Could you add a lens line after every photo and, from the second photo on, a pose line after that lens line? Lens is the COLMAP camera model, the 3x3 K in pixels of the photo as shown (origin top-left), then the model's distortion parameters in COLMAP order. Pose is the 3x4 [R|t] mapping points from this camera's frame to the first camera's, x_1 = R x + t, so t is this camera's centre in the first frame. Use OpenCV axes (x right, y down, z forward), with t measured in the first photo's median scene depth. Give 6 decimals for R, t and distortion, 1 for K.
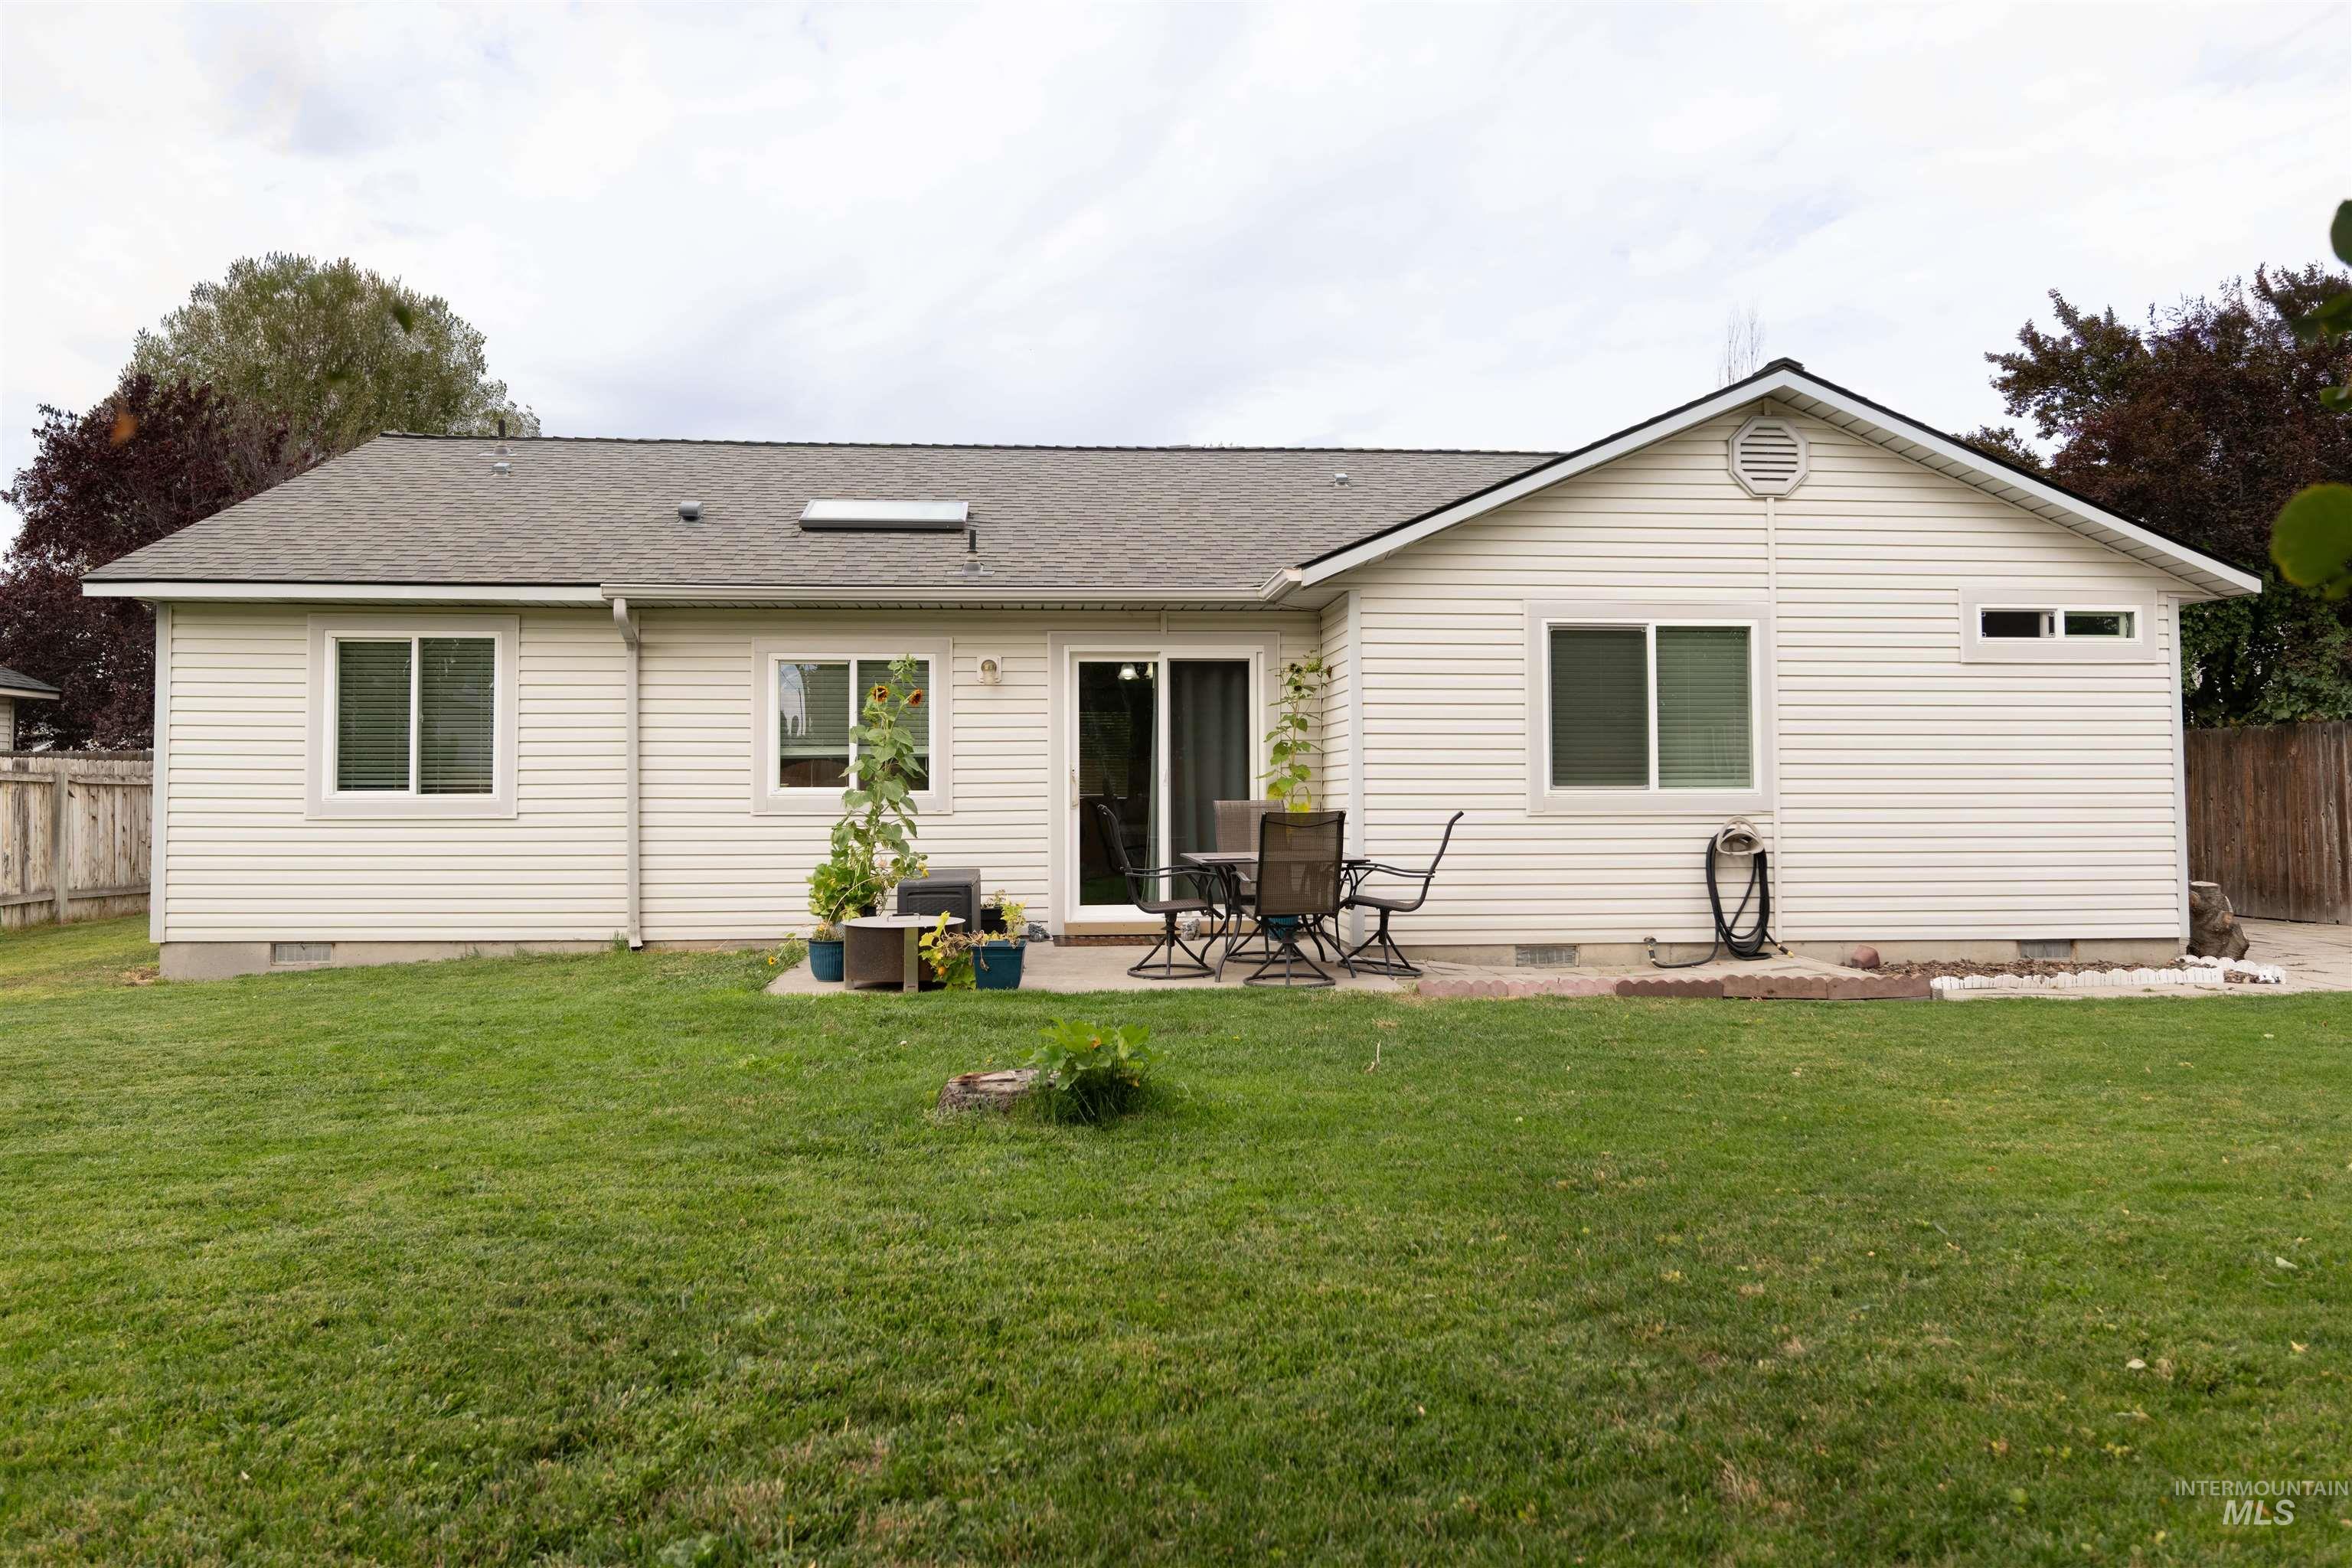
lens RADIAL K [[1598.3, 0, 1163.0], [0, 1598.3, 736.4], [0, 0, 1]] dist [-0.002353, -0.002154]
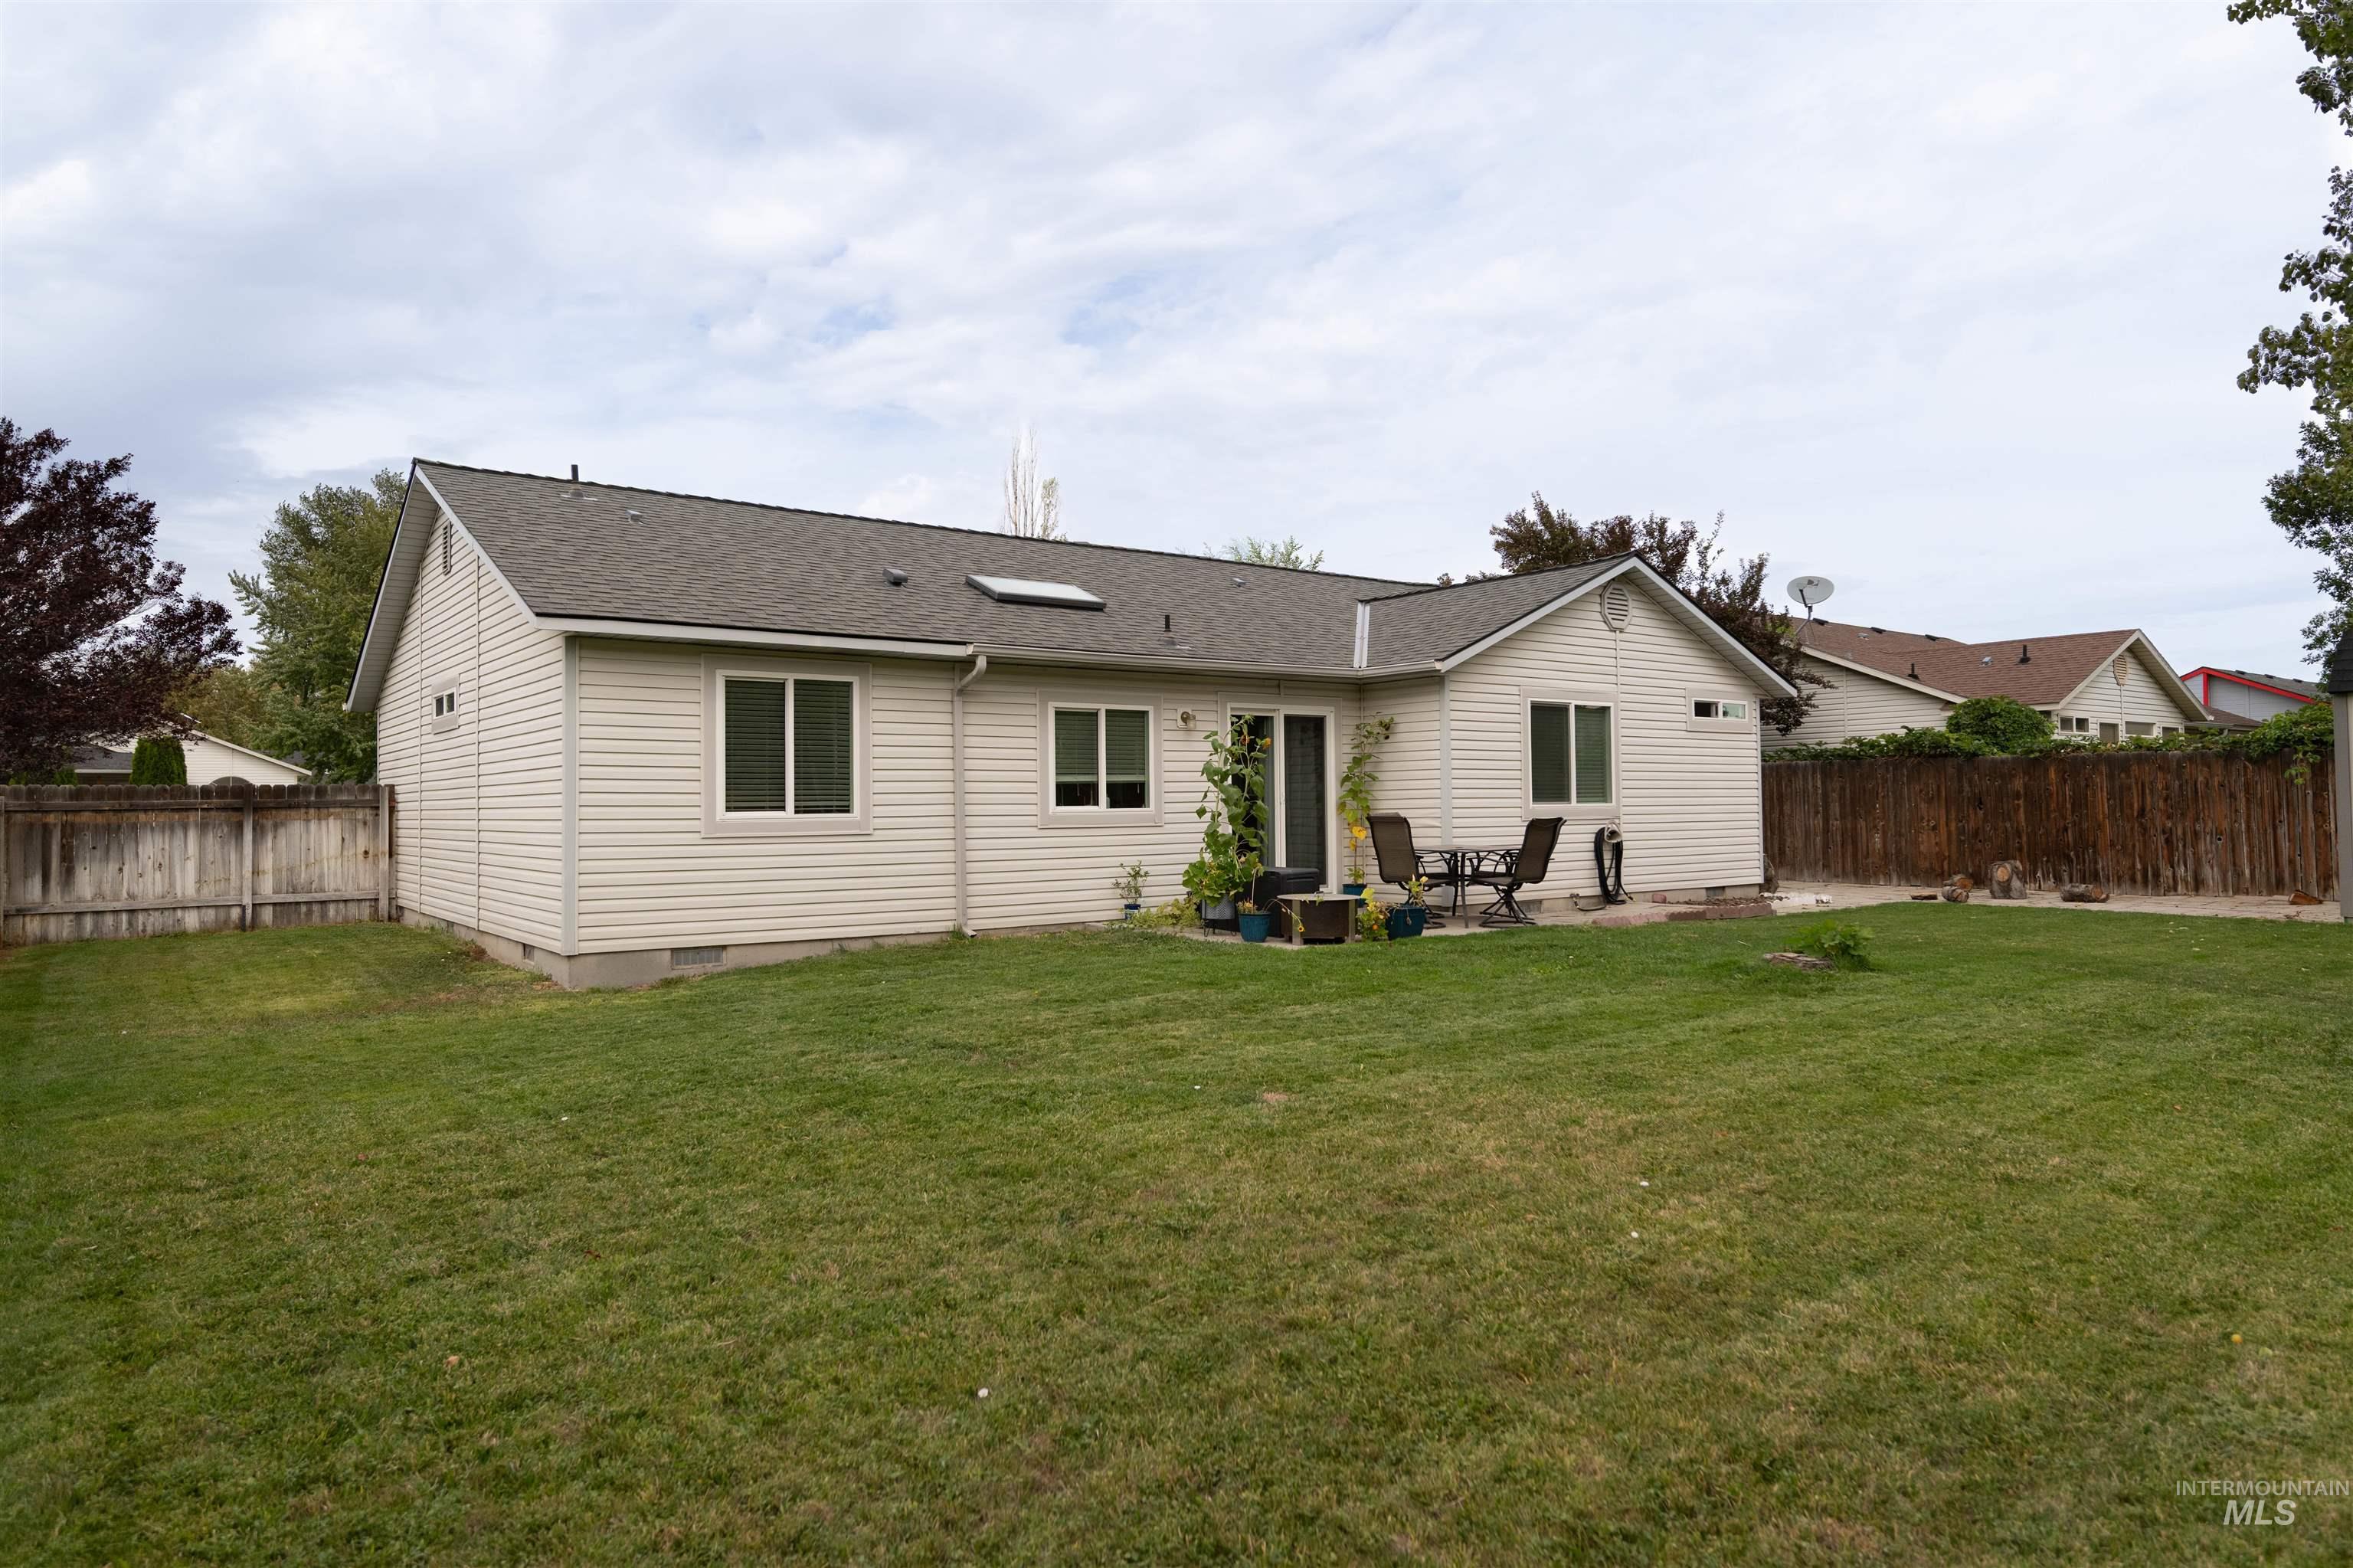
lens RADIAL K [[1434.2, 0, 1187.1], [0, 1434.2, 771.2], [0, 0, 1]] dist [0.000585, -0.000319]
pose [[0.841149, 0.006589, 0.540763, -0.811877], [-0.008387, 0.999964, 0.000862, 0.001857], [-0.540738, -0.005260, 0.841175, -0.029408]]
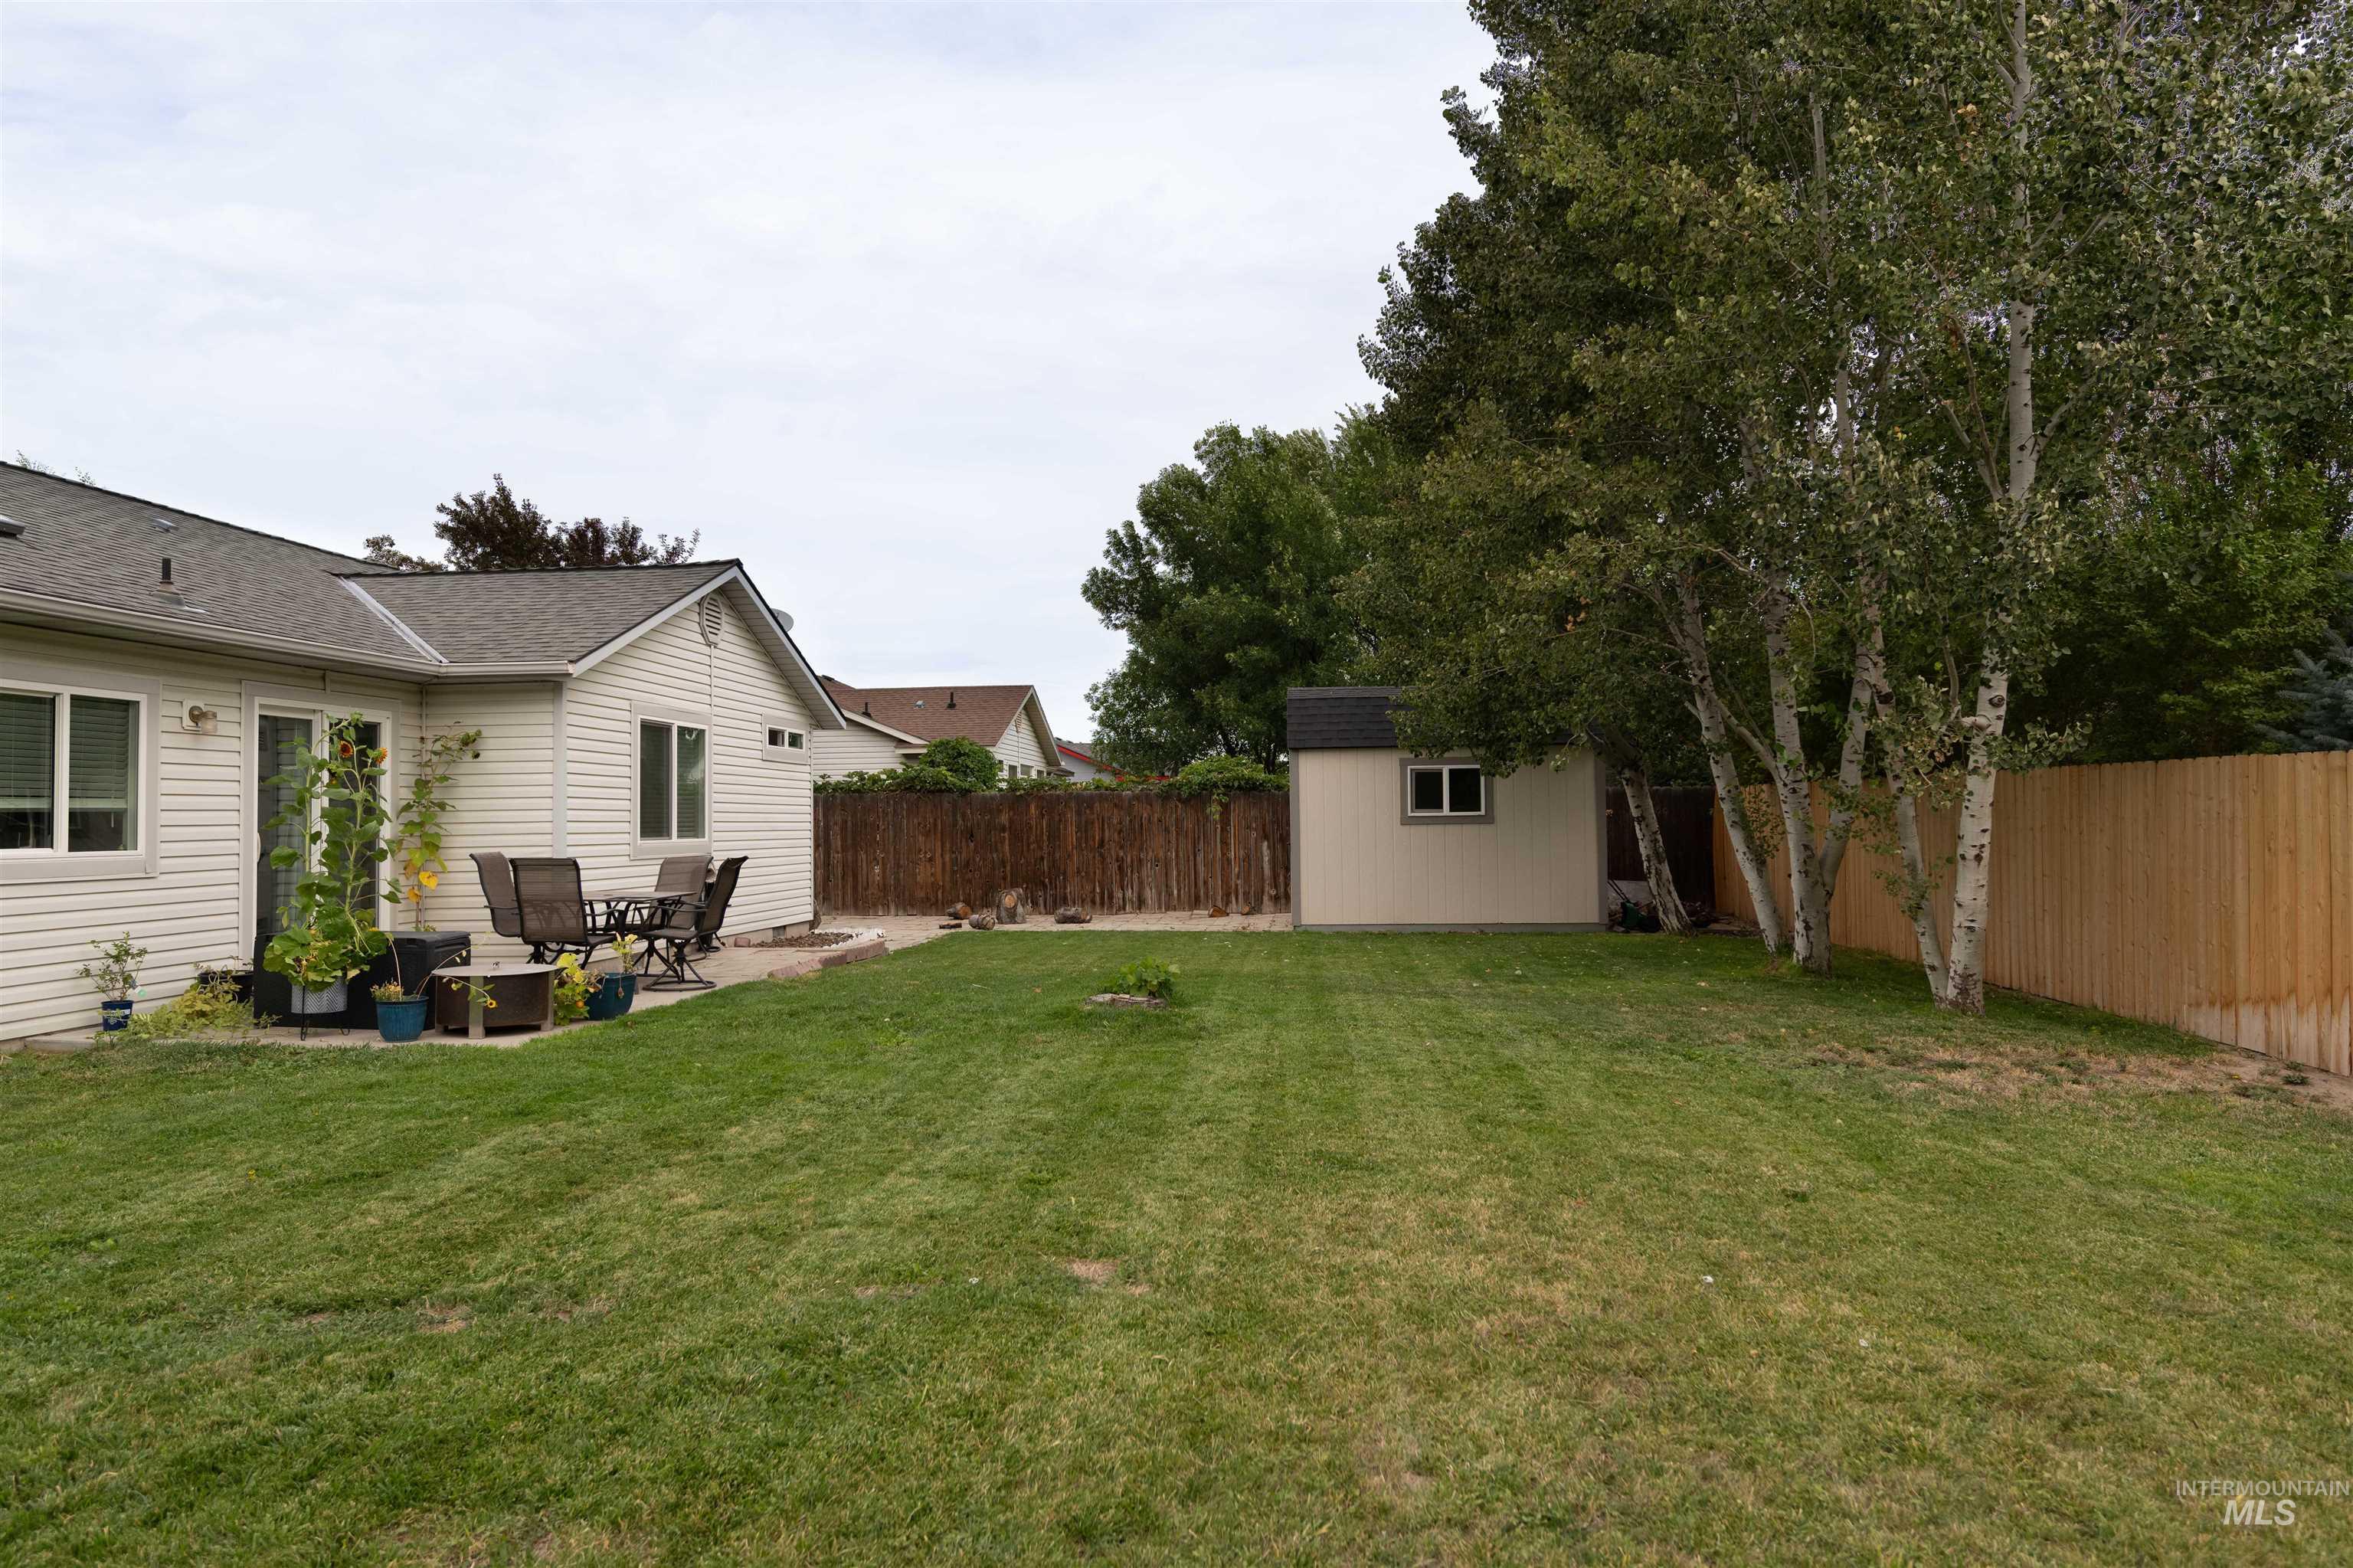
lens RADIAL K [[1434.2, 0, 1187.1], [0, 1434.2, 771.2], [0, 0, 1]] dist [0.000585, -0.000319]
pose [[0.175457, 0.035530, 0.983846, -0.863403], [-0.020551, 0.999263, -0.032422, 0.004683], [-0.984273, -0.014531, 0.176058, 0.313001]]
